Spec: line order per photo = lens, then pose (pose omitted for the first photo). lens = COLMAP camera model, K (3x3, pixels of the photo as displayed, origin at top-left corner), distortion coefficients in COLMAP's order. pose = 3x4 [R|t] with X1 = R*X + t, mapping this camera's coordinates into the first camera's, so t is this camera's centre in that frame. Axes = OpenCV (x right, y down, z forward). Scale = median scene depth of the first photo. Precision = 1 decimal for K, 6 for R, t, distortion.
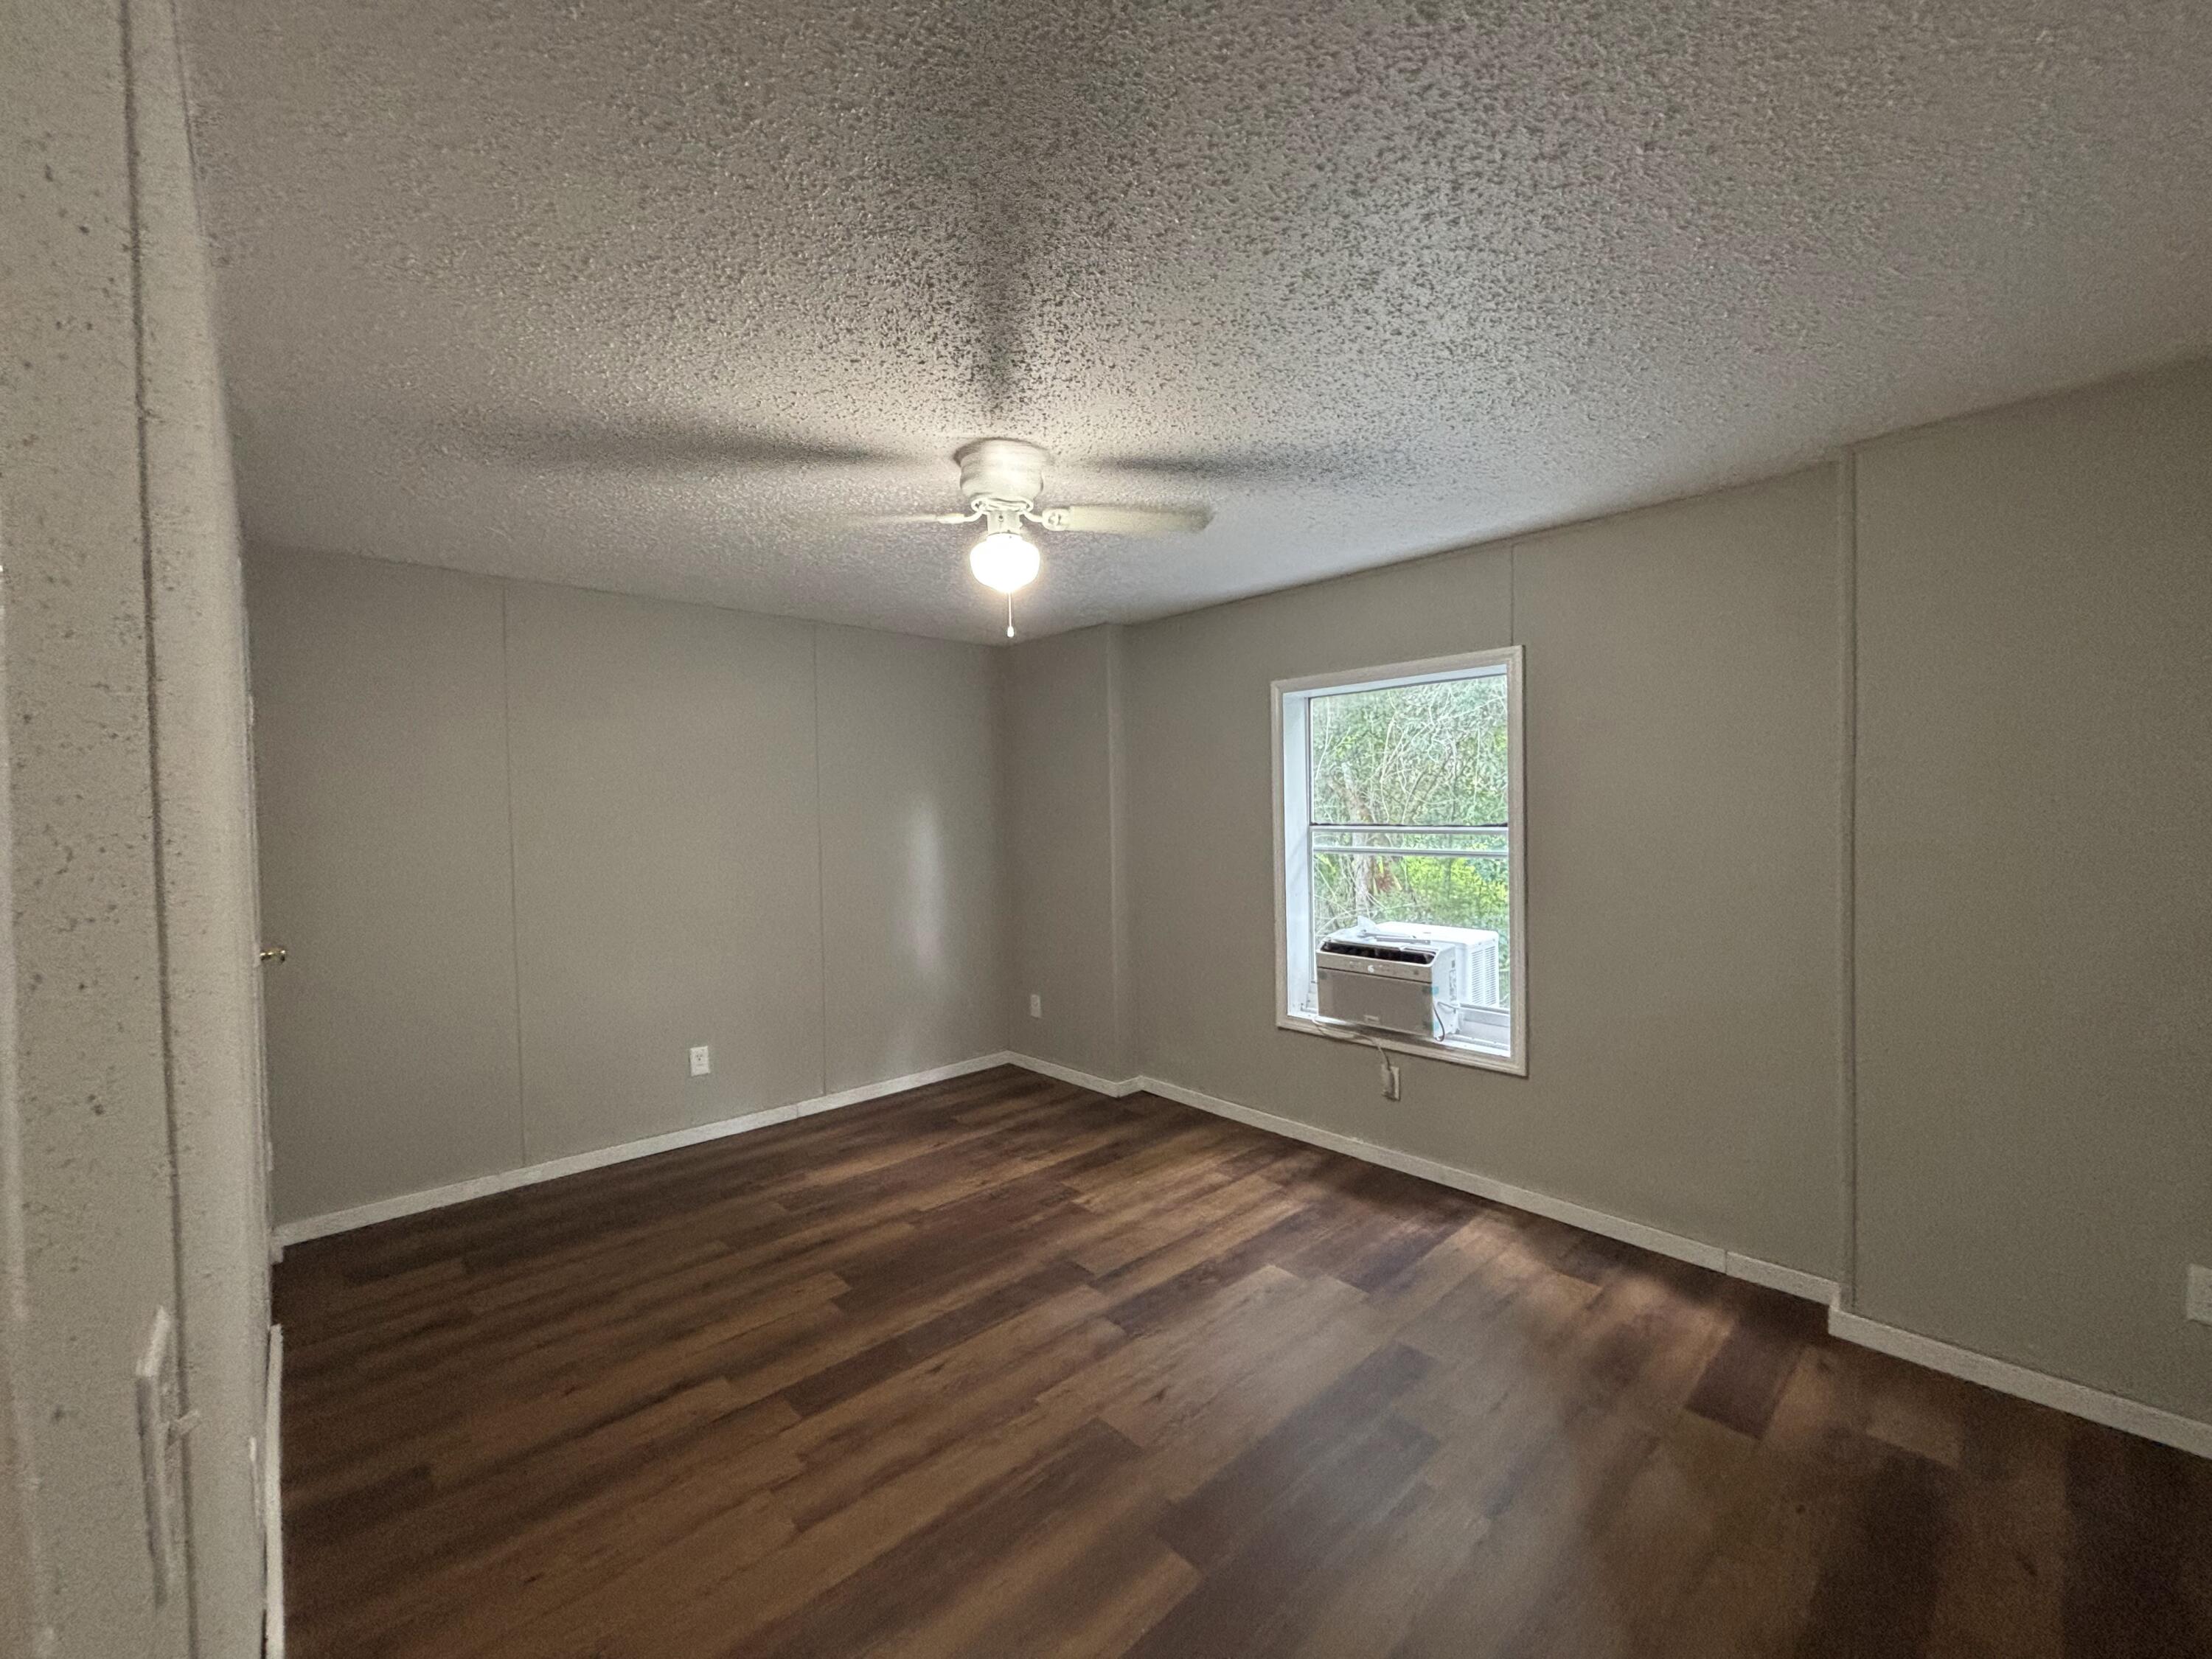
lens RADIAL K [[893.6, 0, 1103.5], [0, 893.6, 829.6], [0, 0, 1]] dist [-0.000677, -0.000047]
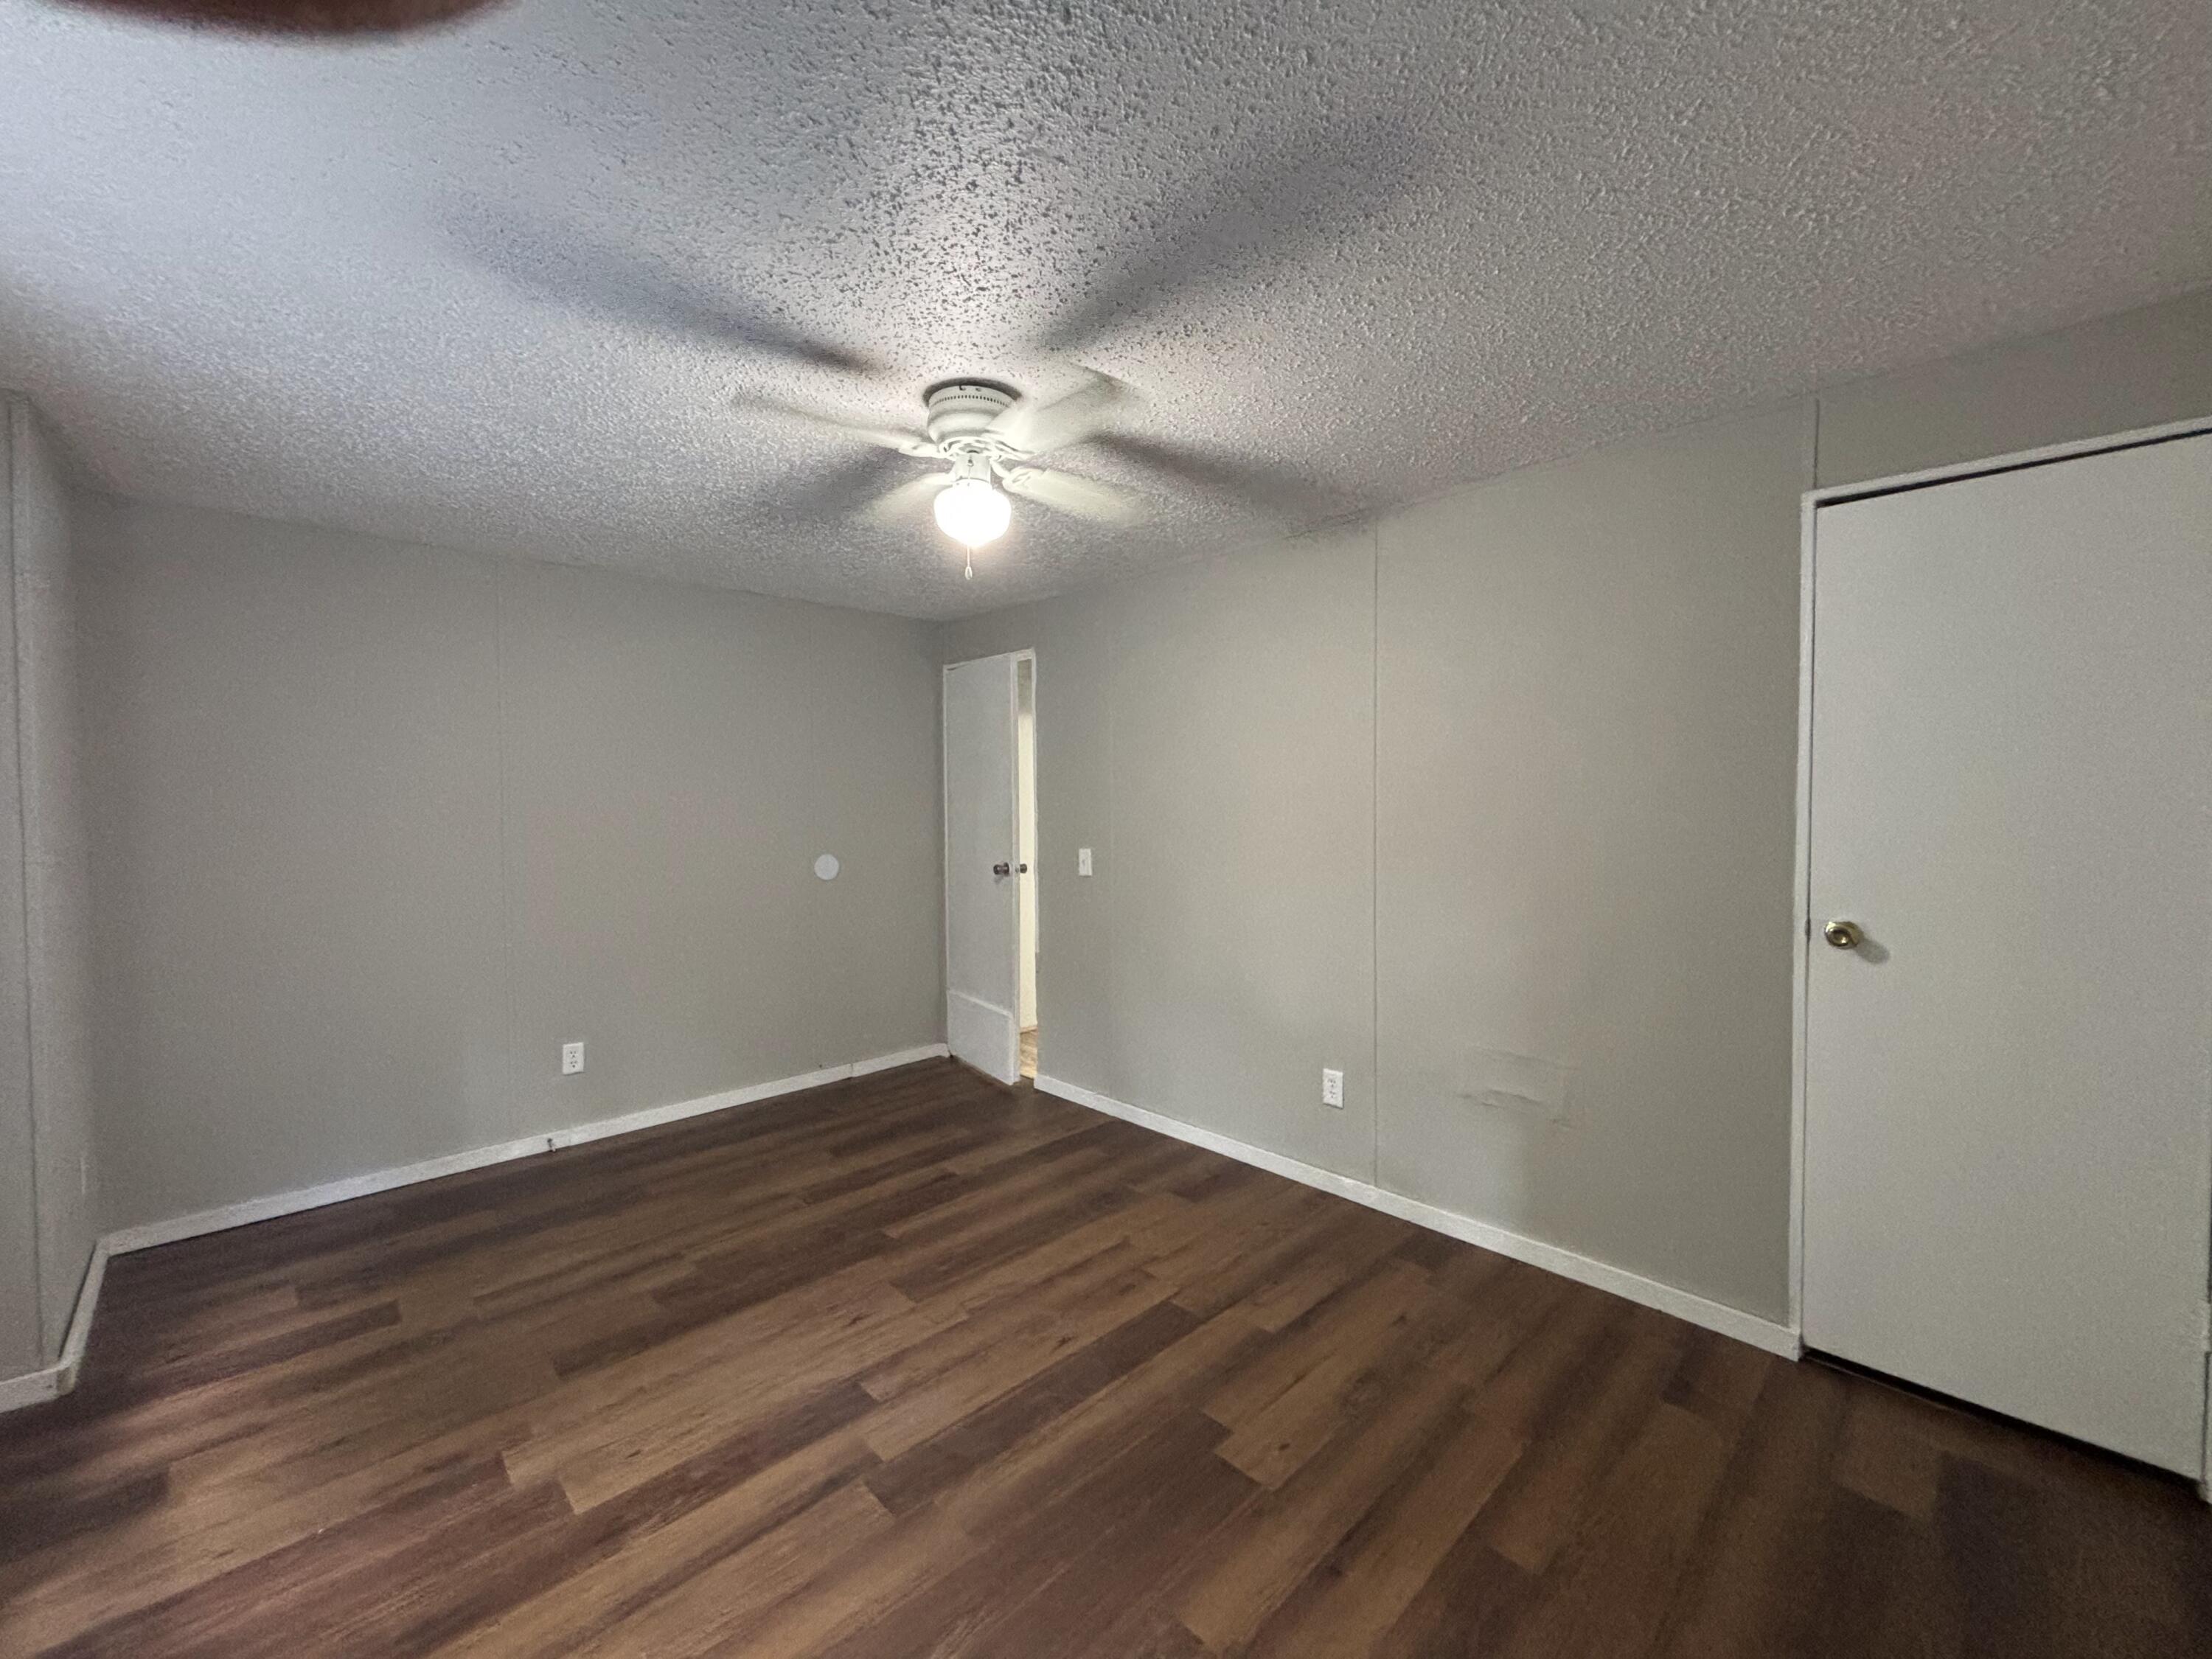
lens RADIAL K [[893.6, 0, 1107.4], [0, 893.6, 823.5], [0, 0, 1]] dist [-0.000677, -0.000047]
pose [[-0.999408, 0.023455, -0.025158, -0.202610], [0.021815, 0.997738, 0.063580, -0.036474], [0.026592, 0.062993, -0.997660, 1.782050]]
